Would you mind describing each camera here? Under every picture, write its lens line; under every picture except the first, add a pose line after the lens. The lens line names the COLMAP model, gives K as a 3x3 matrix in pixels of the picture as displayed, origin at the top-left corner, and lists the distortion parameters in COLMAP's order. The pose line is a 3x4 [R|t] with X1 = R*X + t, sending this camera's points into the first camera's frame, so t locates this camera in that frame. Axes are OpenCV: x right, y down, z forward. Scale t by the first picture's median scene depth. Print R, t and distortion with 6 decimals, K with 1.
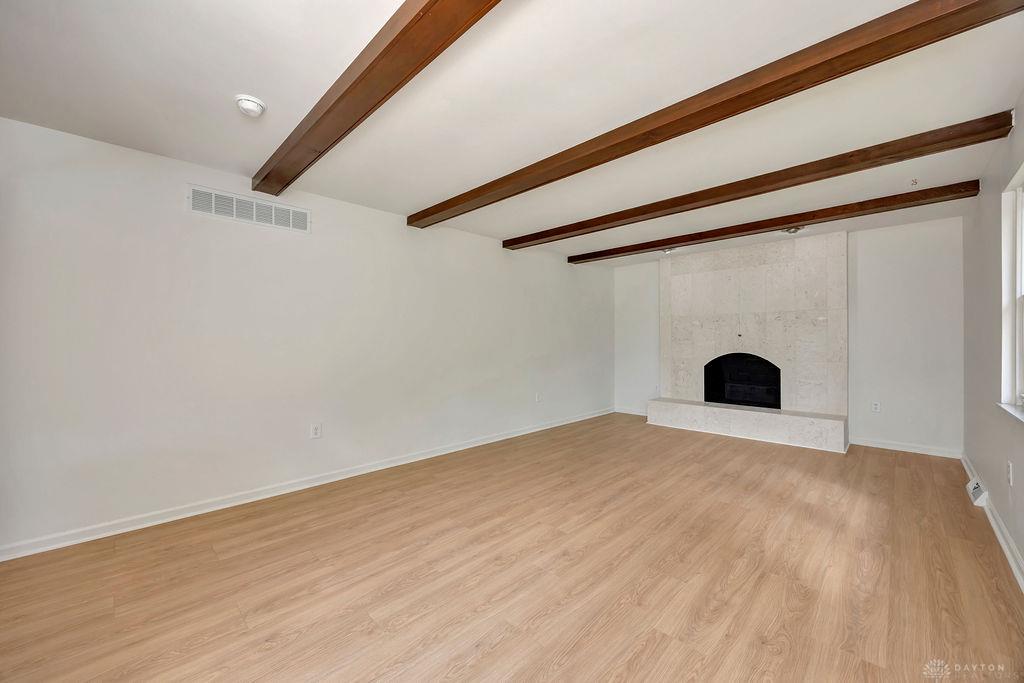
lens RADIAL K [[393.5, 0, 519.0], [0, 393.5, 339.1], [0, 0, 1]] dist [0.000984, -0.000011]
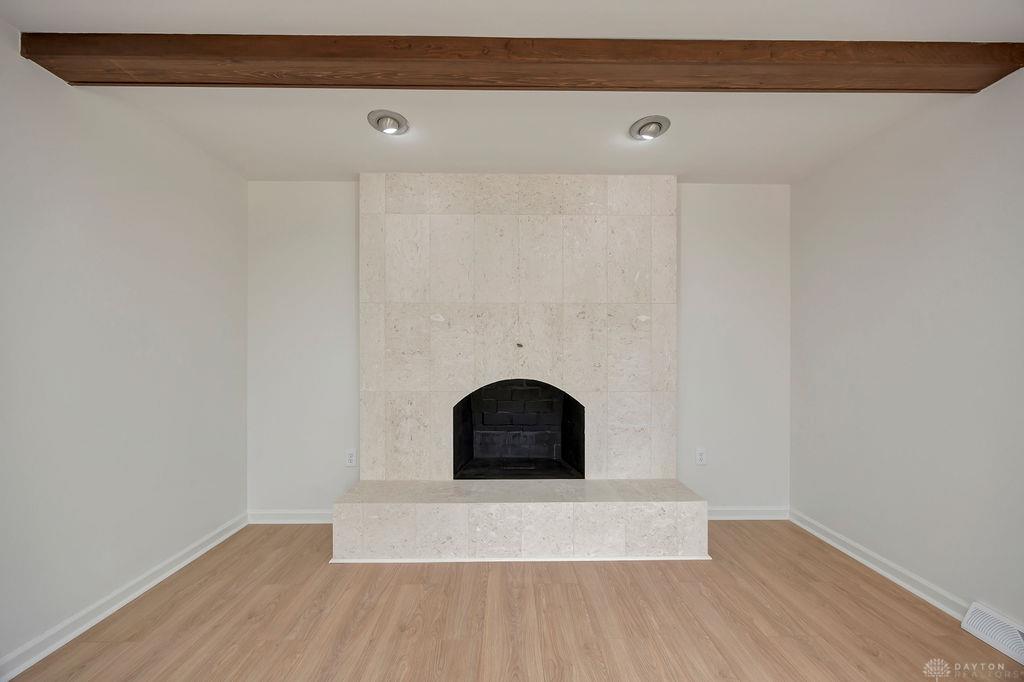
lens RADIAL K [[428.3, 0, 509.9], [0, 428.3, 345.4], [0, 0, 1]] dist [0.000255, -0.000025]
pose [[0.706537, 0.005654, 0.707653, 0.197291], [-0.006629, 0.999977, -0.001371, -0.010352], [-0.707645, -0.003722, 0.706558, 0.785564]]
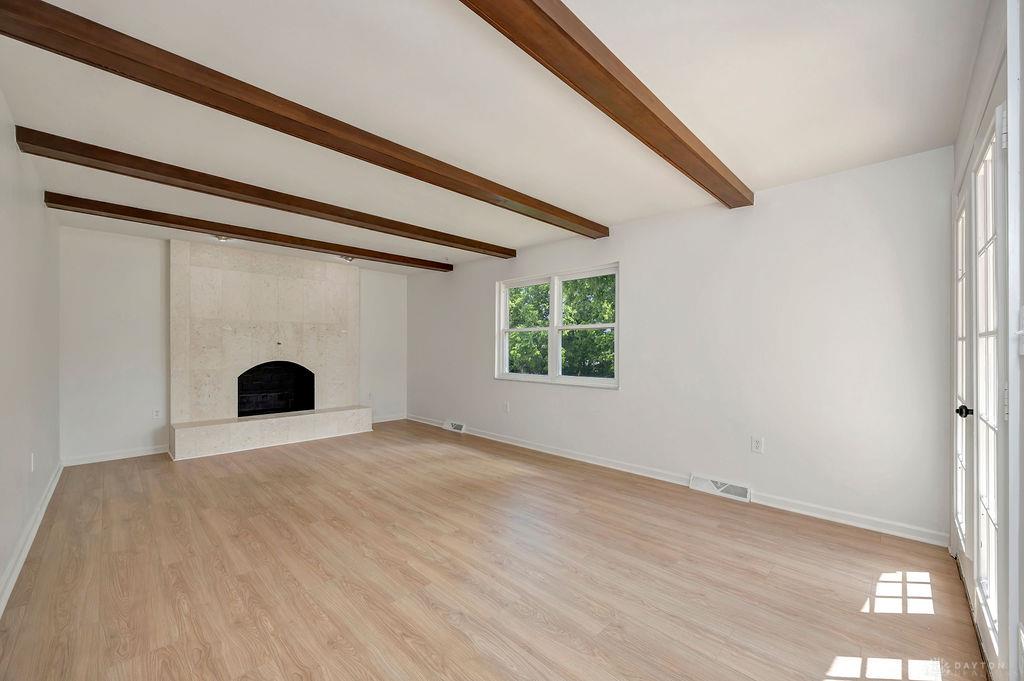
lens RADIAL K [[393.5, 0, 515.4], [0, 393.5, 347.8], [0, 0, 1]] dist [0.000984, -0.000011]
pose [[0.013943, 0.003796, 0.999896, -0.558174], [-0.006730, 0.999970, -0.003702, 0.001547], [-0.999880, -0.006678, 0.013968, 0.491971]]
